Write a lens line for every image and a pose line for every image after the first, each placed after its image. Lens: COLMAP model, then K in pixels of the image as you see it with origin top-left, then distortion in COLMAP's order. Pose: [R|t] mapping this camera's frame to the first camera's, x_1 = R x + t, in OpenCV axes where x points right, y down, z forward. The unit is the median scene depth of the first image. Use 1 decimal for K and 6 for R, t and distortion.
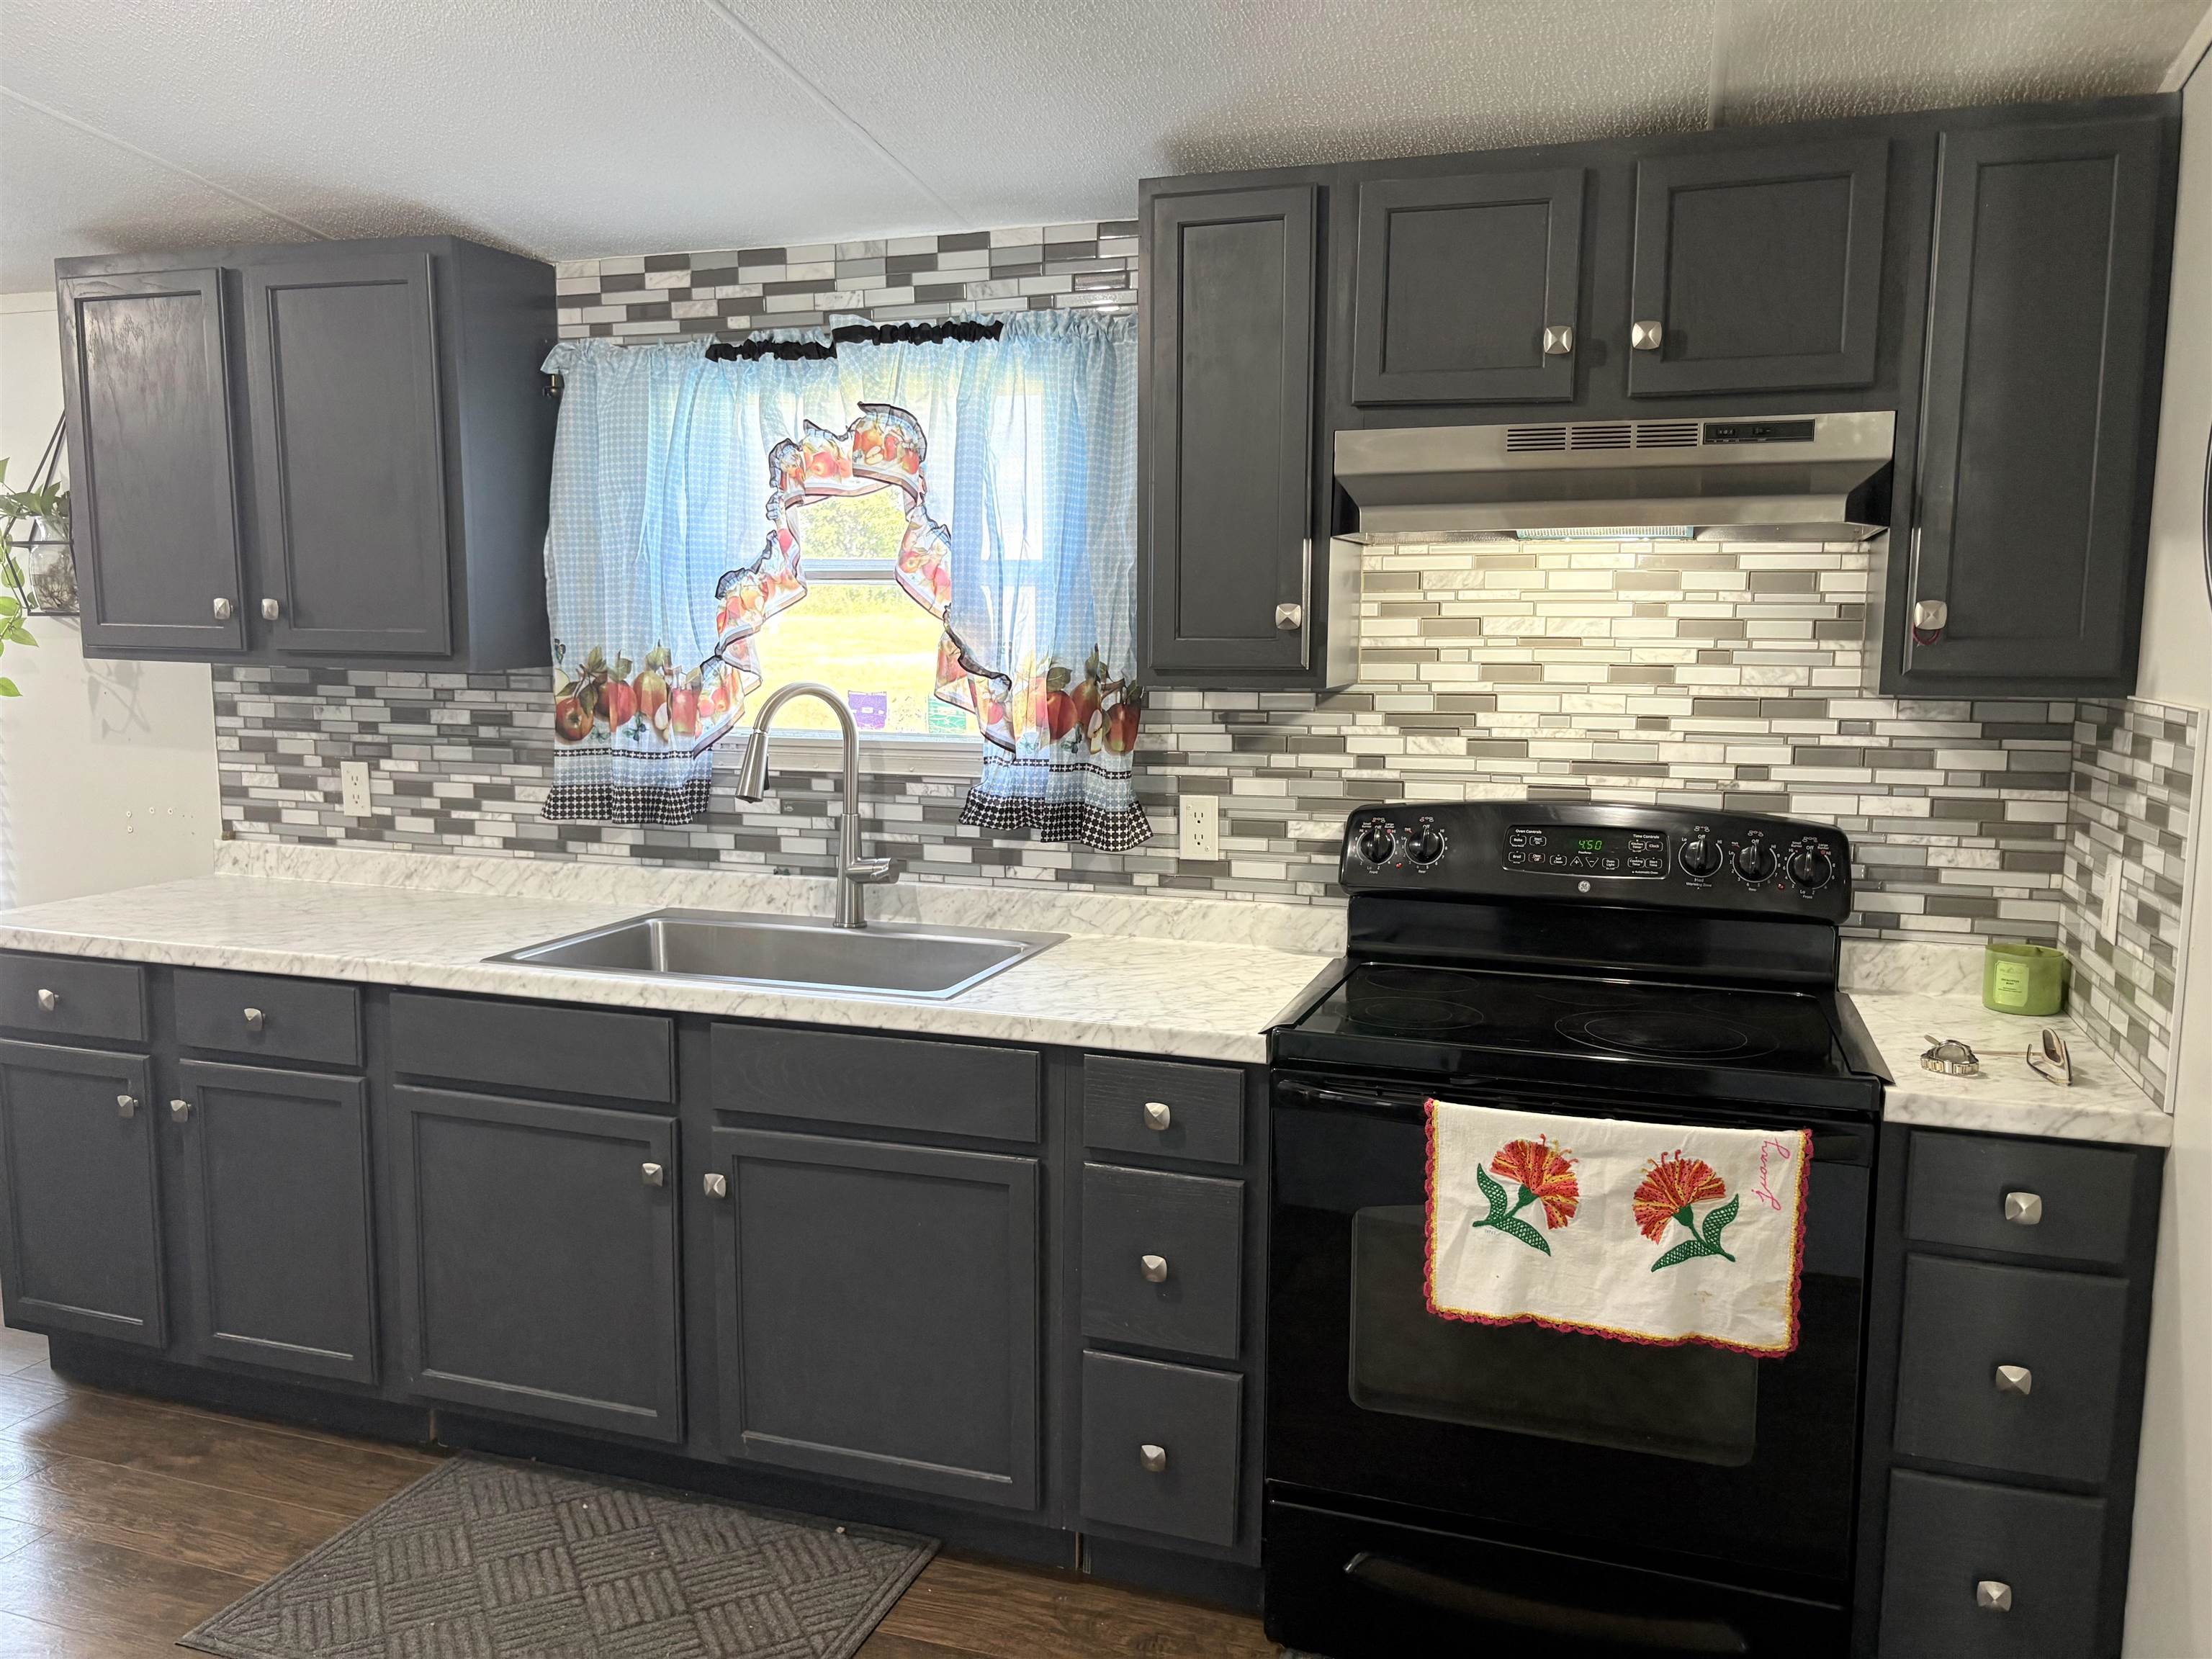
lens RADIAL K [[1658.0, 0, 1105.7], [0, 1658.0, 831.6], [0, 0, 1]] dist [0.001200, 0.000500]
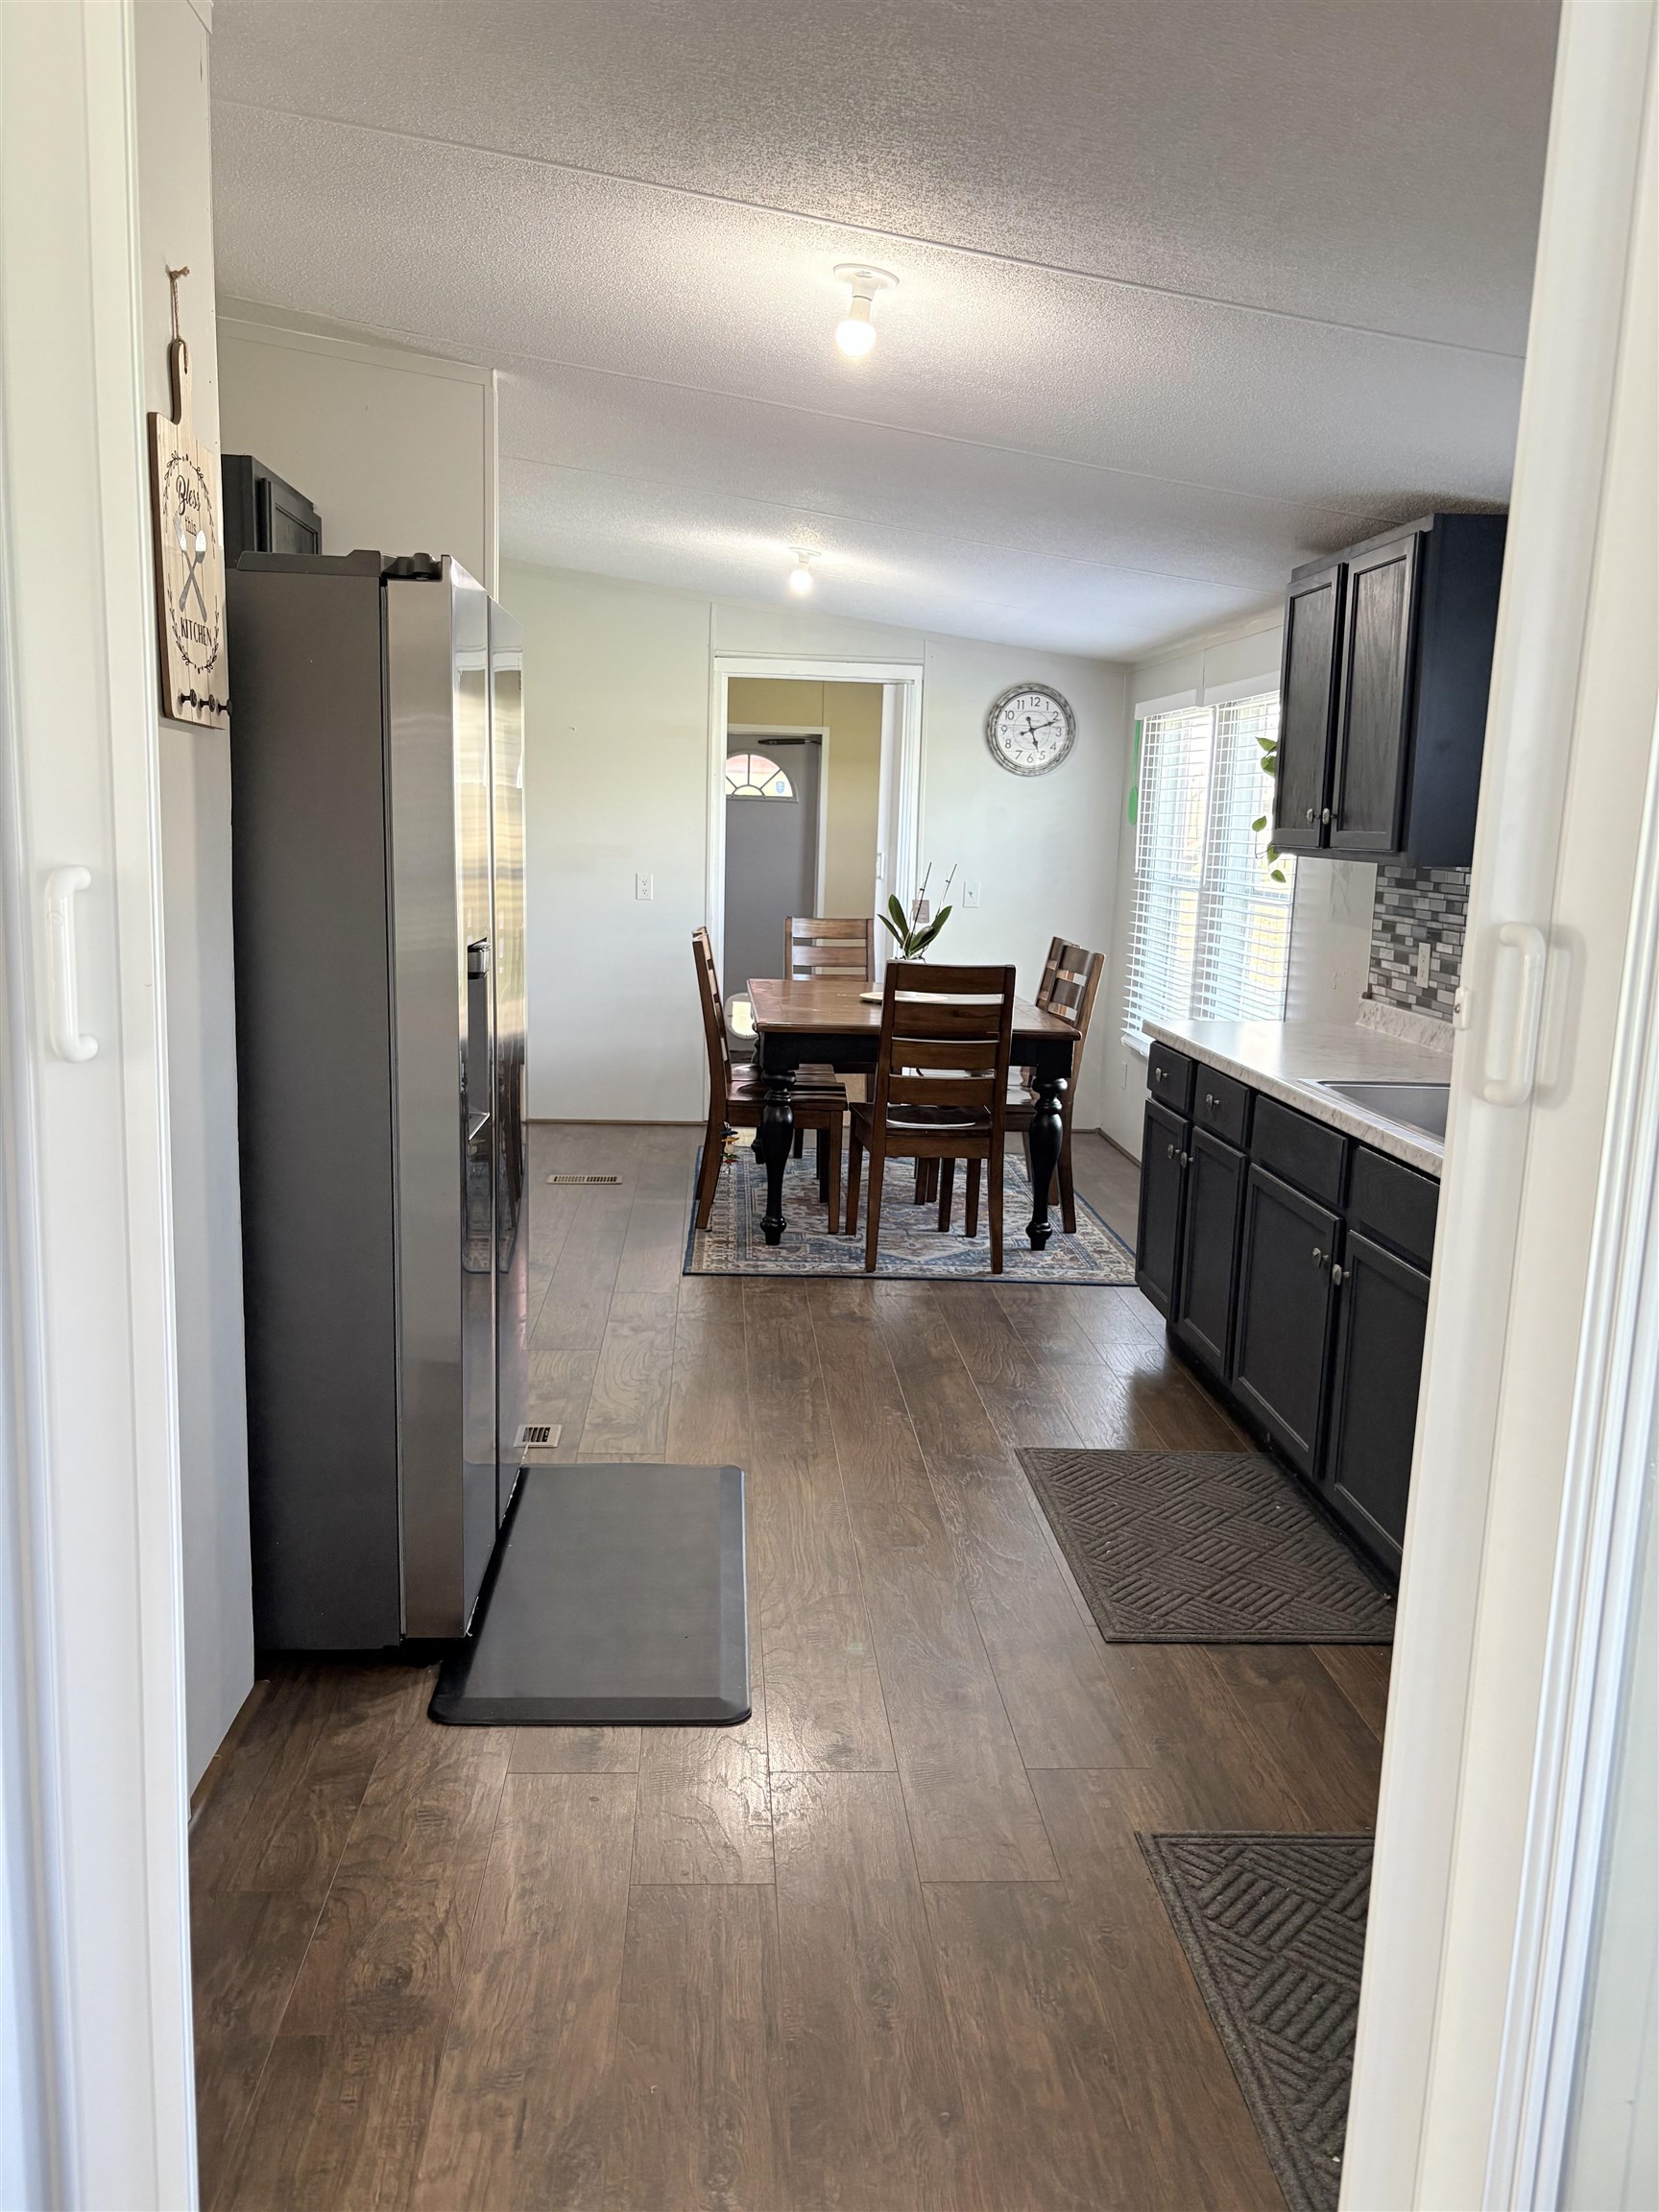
lens RADIAL K [[1658.0, 0, 827.5], [0, 1658.0, 1106.6], [0, 0, 1]] dist [0.001200, 0.000500]
pose [[0.381887, 0.156955, -0.910784, 0.525893], [-0.141417, 0.983793, 0.110242, 0.004735], [0.913326, 0.086701, 0.397894, 0.103364]]
